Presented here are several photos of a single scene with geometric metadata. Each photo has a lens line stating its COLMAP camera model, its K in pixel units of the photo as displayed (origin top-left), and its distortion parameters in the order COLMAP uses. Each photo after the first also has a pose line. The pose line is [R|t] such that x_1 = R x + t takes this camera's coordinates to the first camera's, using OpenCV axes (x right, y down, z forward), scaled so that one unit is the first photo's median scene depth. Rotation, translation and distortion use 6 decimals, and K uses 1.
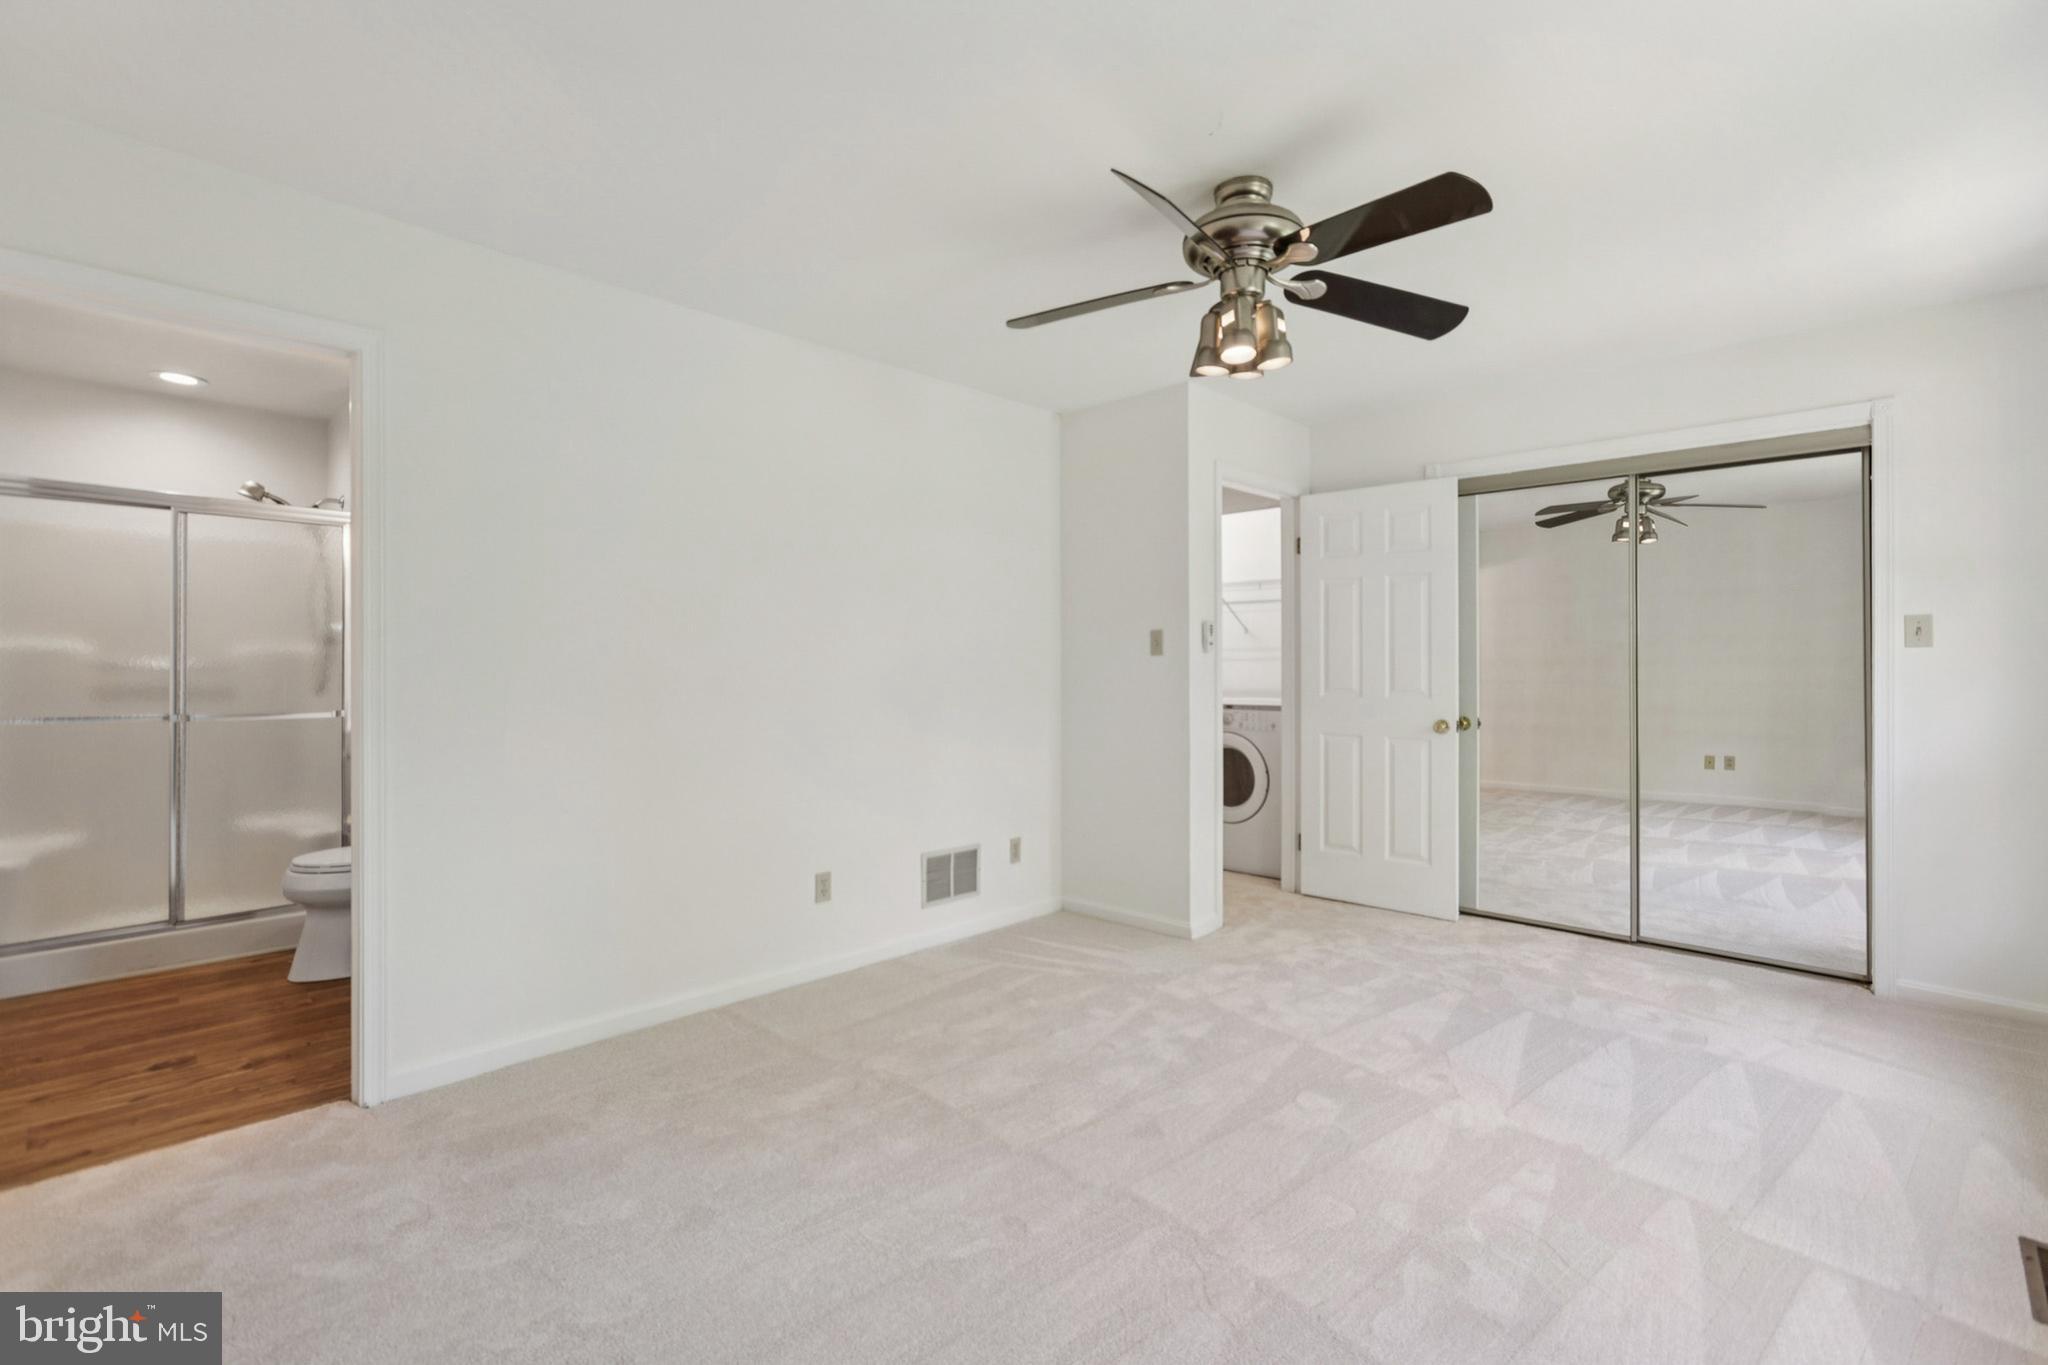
lens RADIAL K [[923.6, 0, 1064.5], [0, 923.6, 674.2], [0, 0, 1]] dist [-0.005473, 0.003342]
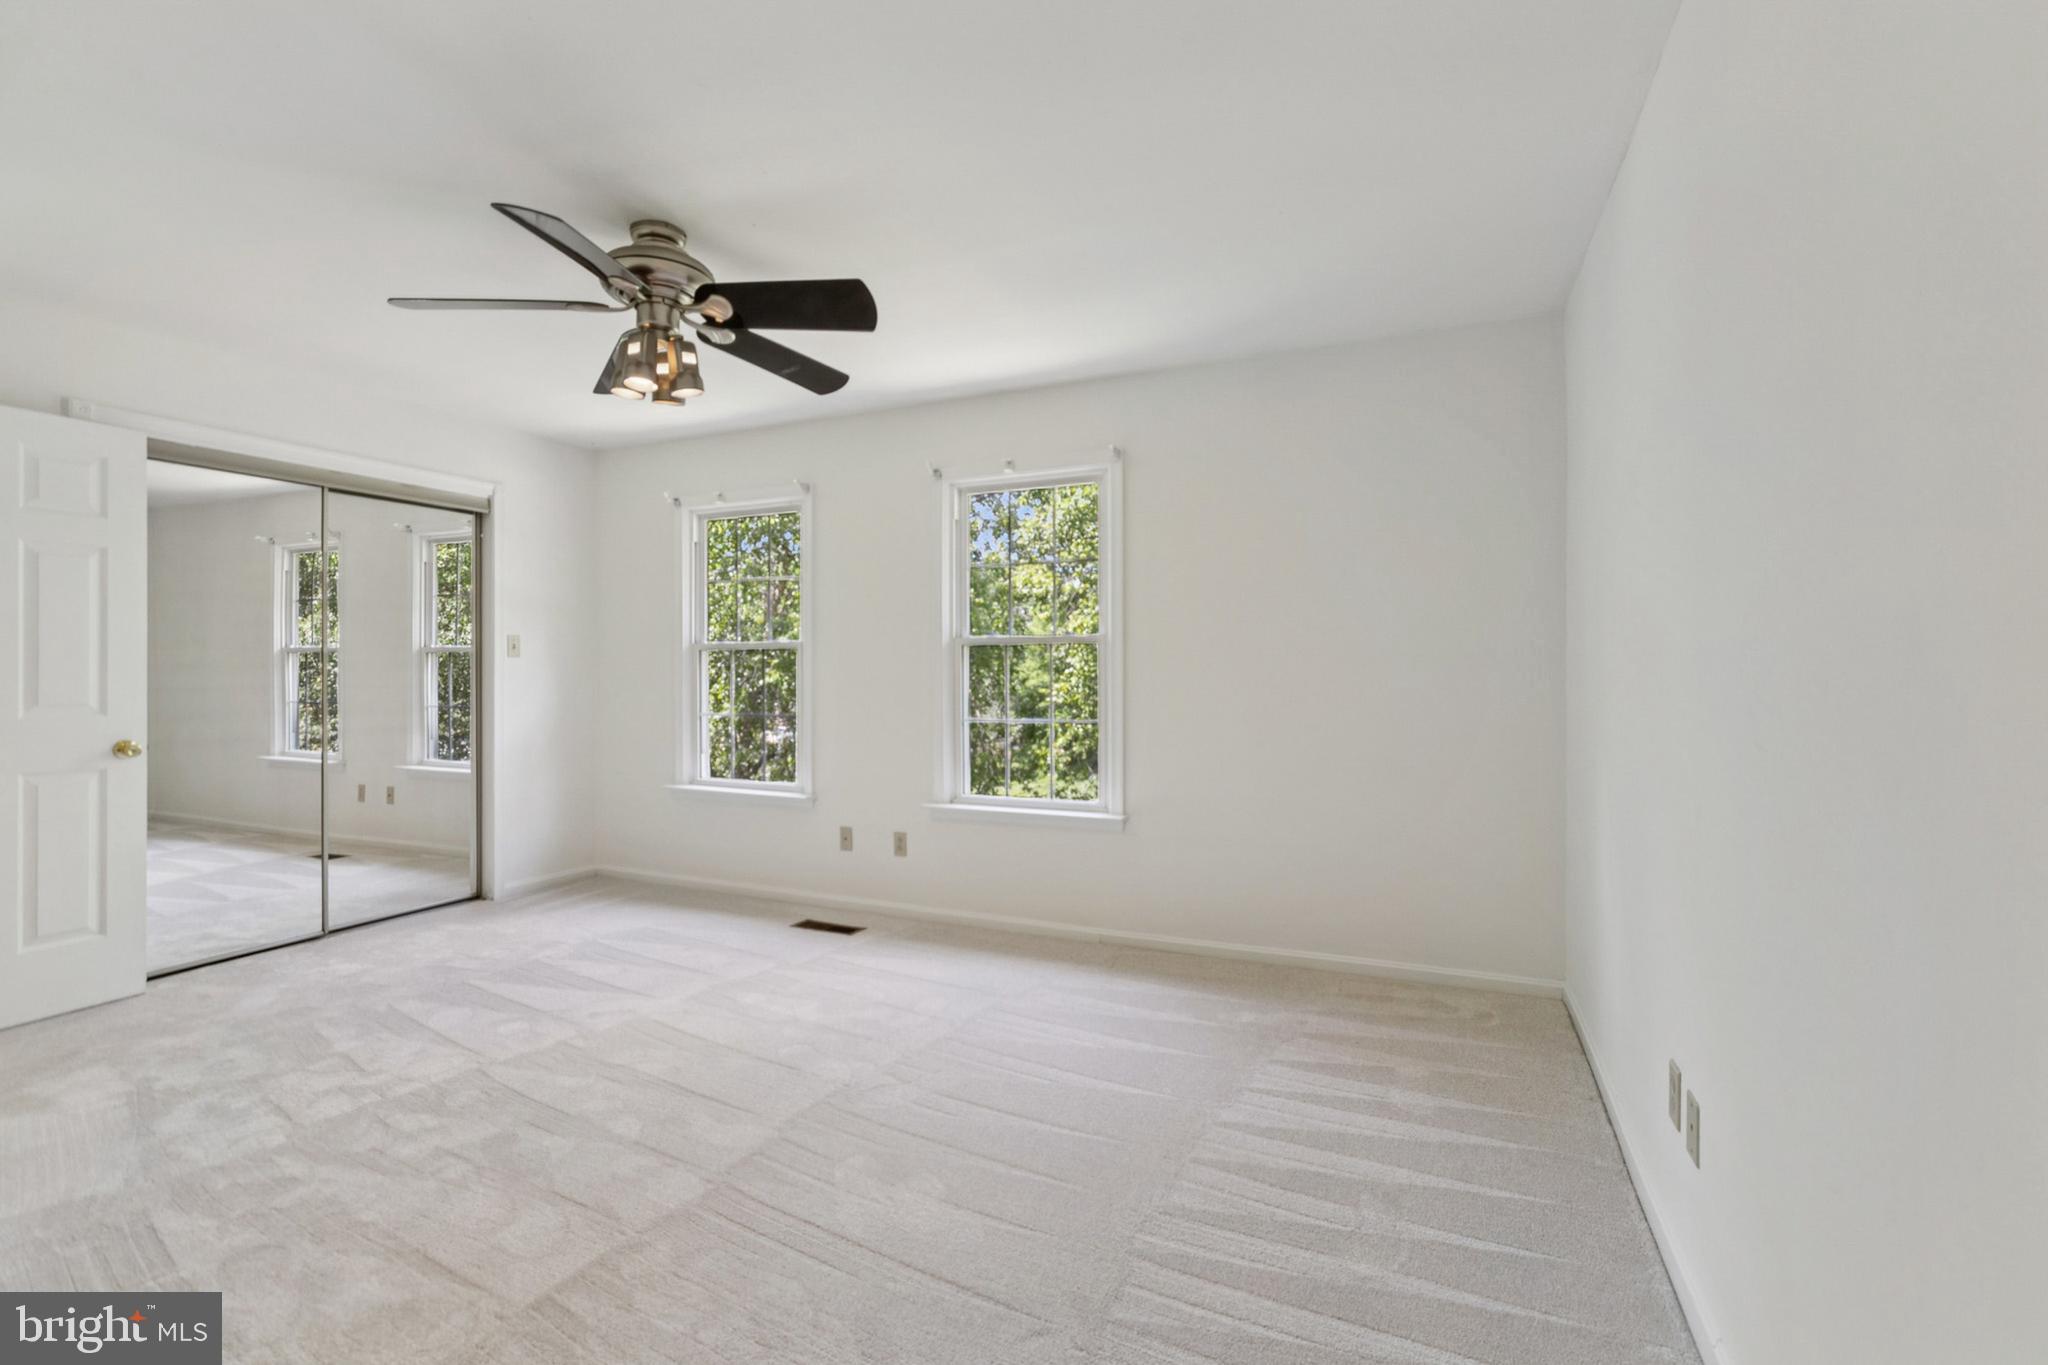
lens RADIAL K [[923.6, 0, 1022.5], [0, 923.6, 677.6], [0, 0, 1]] dist [-0.005473, 0.003342]
pose [[-0.329124, -0.012173, 0.944208, -0.750255], [0.003404, 0.999895, 0.014077, -0.015268], [-0.944280, 0.007847, -0.329048, 0.714383]]
